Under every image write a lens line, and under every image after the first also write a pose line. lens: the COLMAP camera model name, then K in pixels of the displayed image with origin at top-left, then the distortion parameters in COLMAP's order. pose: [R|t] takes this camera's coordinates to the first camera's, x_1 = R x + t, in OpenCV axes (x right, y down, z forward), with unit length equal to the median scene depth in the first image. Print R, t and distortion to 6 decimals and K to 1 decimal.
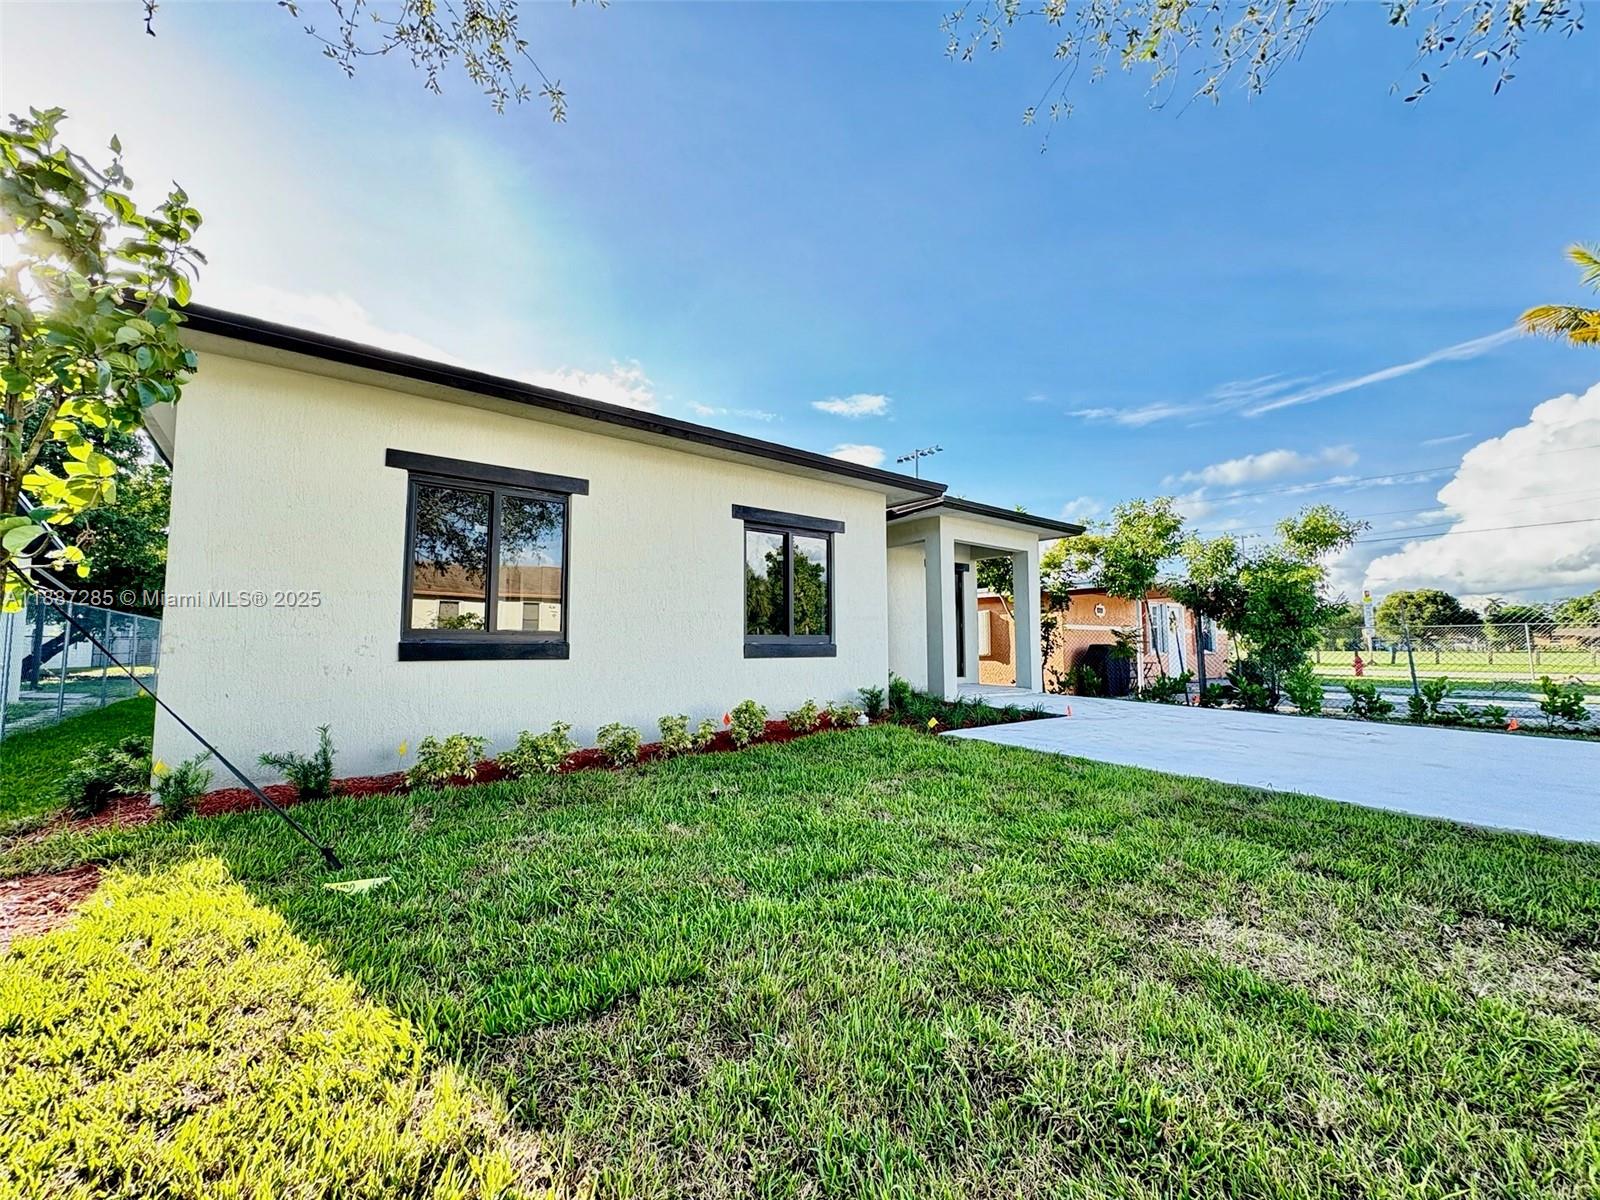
lens RADIAL K [[635.0, 0, 801.7], [0, 635.0, 598.7], [0, 0, 1]] dist [0.000698, -0.000223]
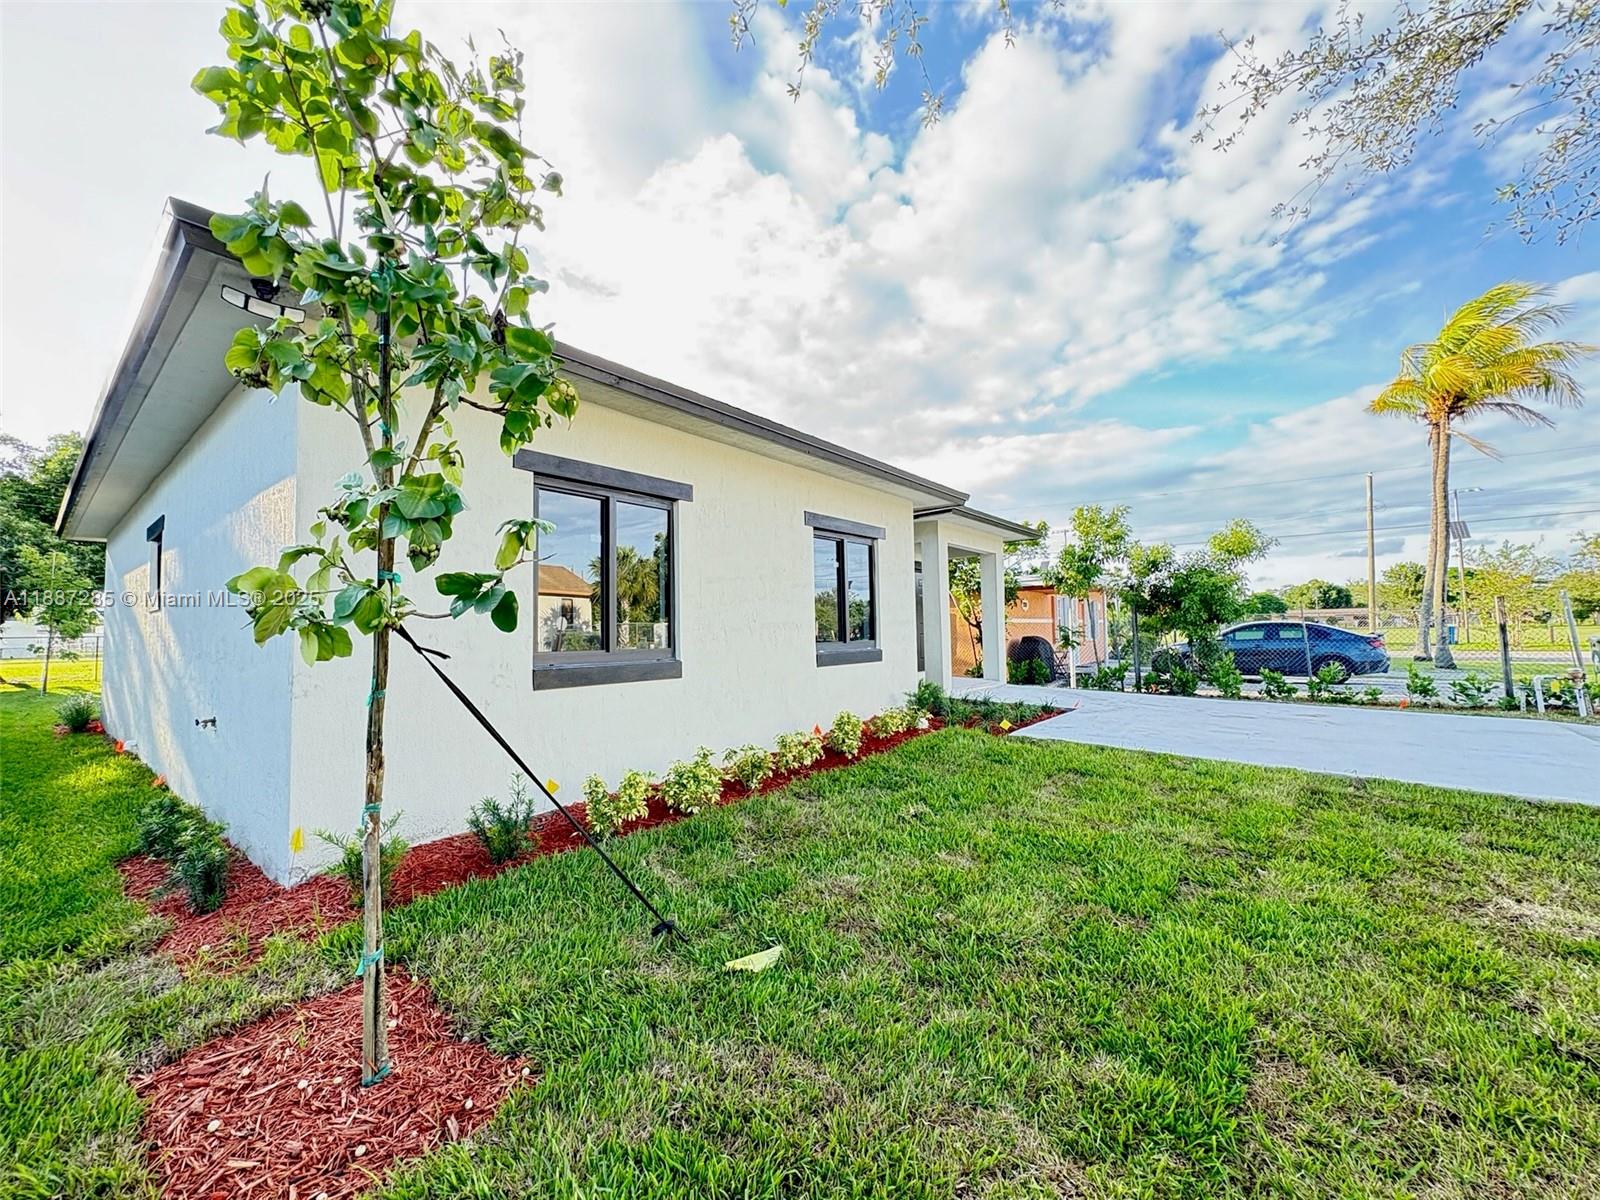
lens RADIAL K [[635.0, 0, 799.4], [0, 635.0, 599.8], [0, 0, 1]] dist [0.000698, -0.000223]
pose [[0.972161, -0.002165, 0.234302, -0.309853], [-0.004825, 0.999560, 0.029255, -0.036356], [-0.234263, -0.029571, 0.971724, 0.038966]]
